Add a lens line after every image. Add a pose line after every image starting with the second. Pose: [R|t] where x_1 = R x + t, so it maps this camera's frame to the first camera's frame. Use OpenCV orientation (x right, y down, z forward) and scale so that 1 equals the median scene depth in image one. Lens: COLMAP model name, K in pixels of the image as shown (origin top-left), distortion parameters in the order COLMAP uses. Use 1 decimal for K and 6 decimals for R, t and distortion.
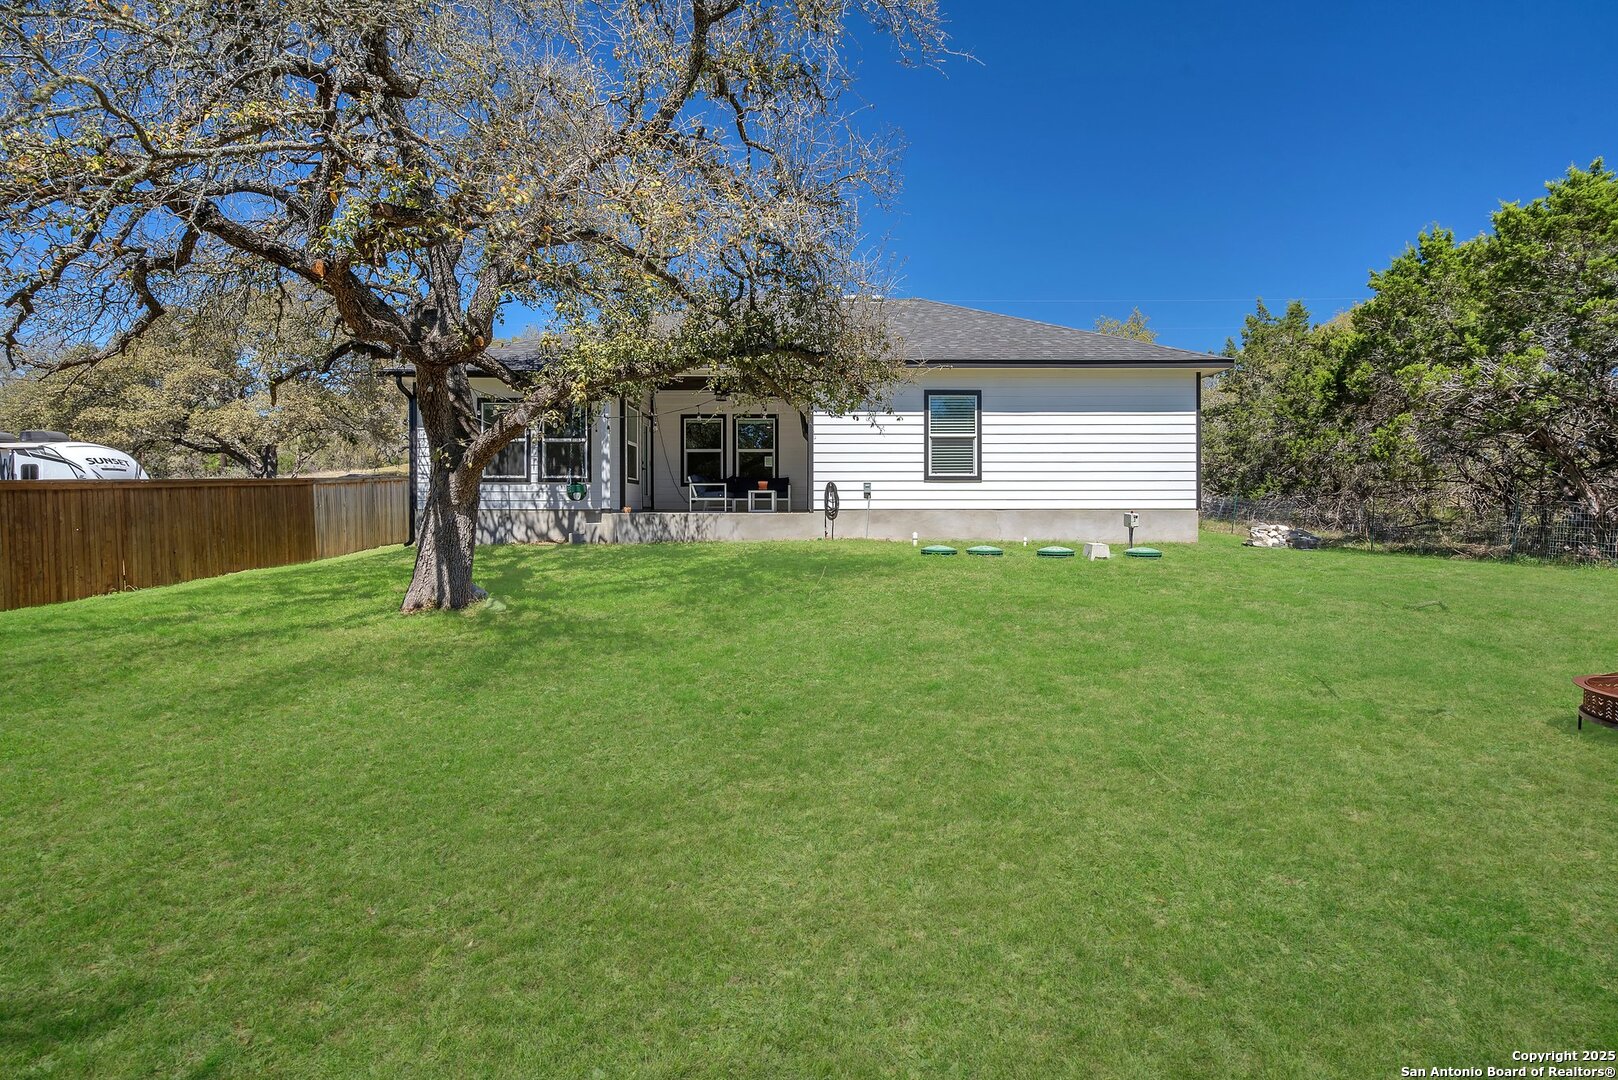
lens RADIAL K [[757.5, 0, 817.4], [0, 757.5, 529.6], [0, 0, 1]] dist [-0.001463, 0.000393]
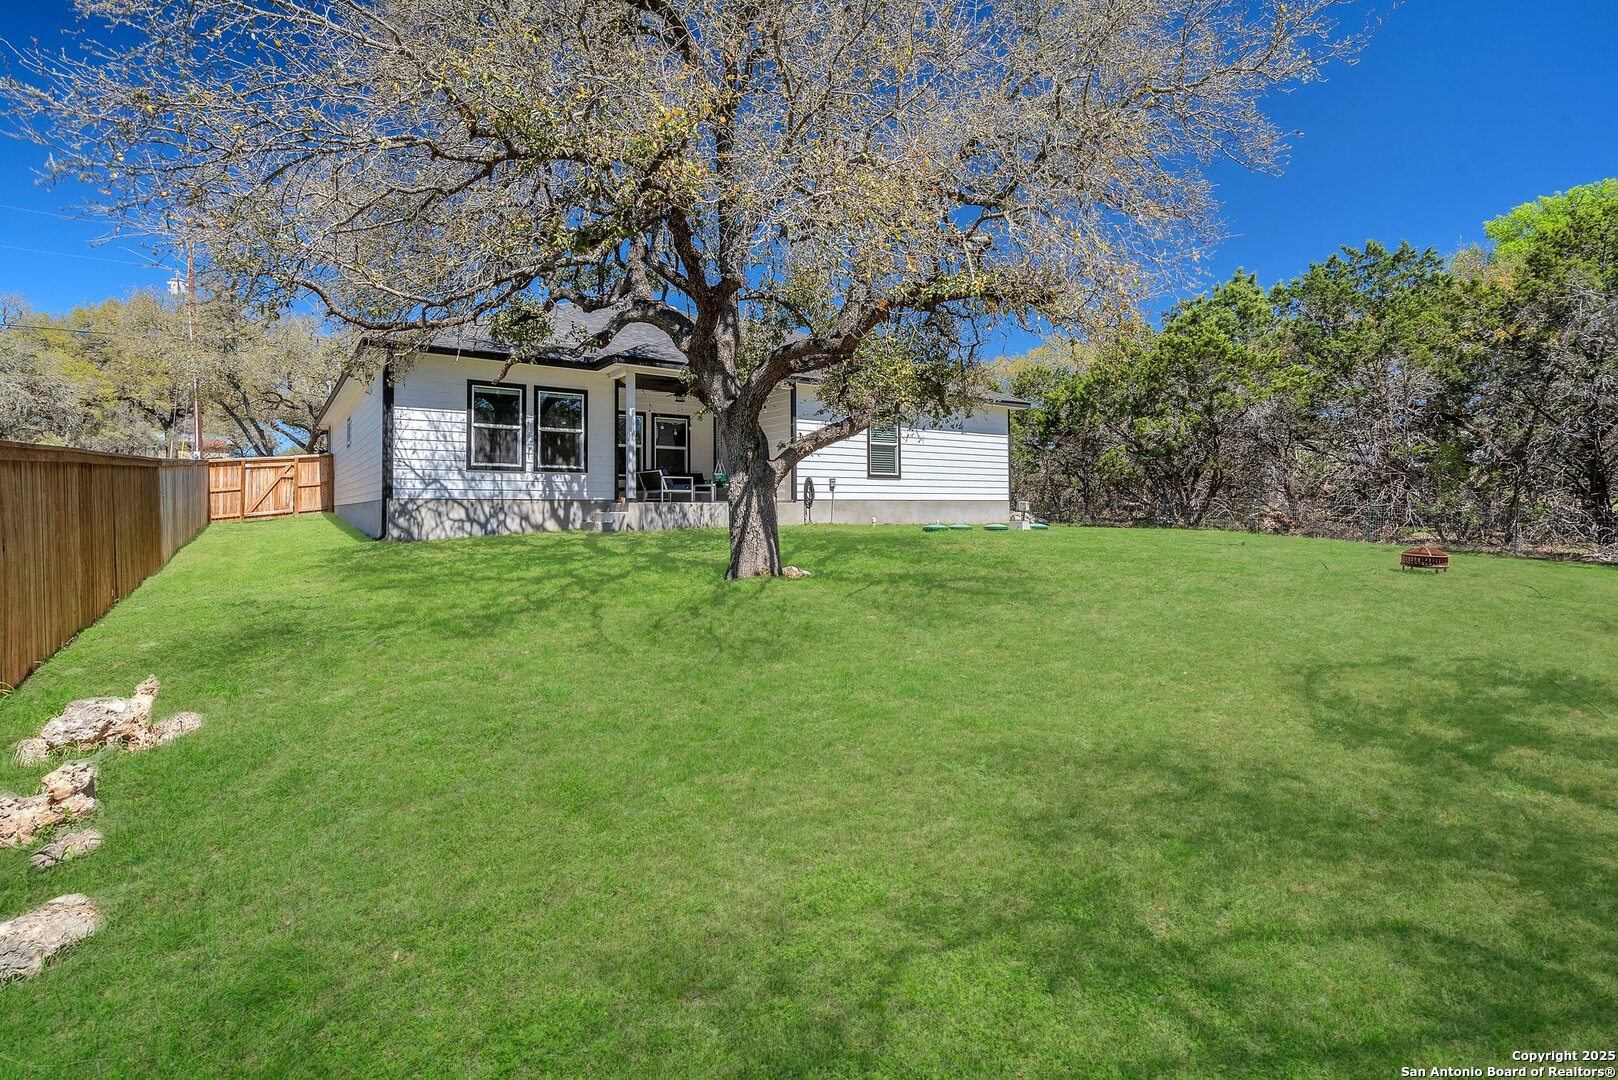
lens RADIAL K [[757.5, 0, 817.4], [0, 757.5, 529.6], [0, 0, 1]] dist [-0.001463, 0.000393]
pose [[0.809243, -0.019830, 0.587139, -0.646609], [0.022909, 0.999735, 0.002190, 0.017902], [-0.587027, 0.011679, 0.809483, 0.003369]]
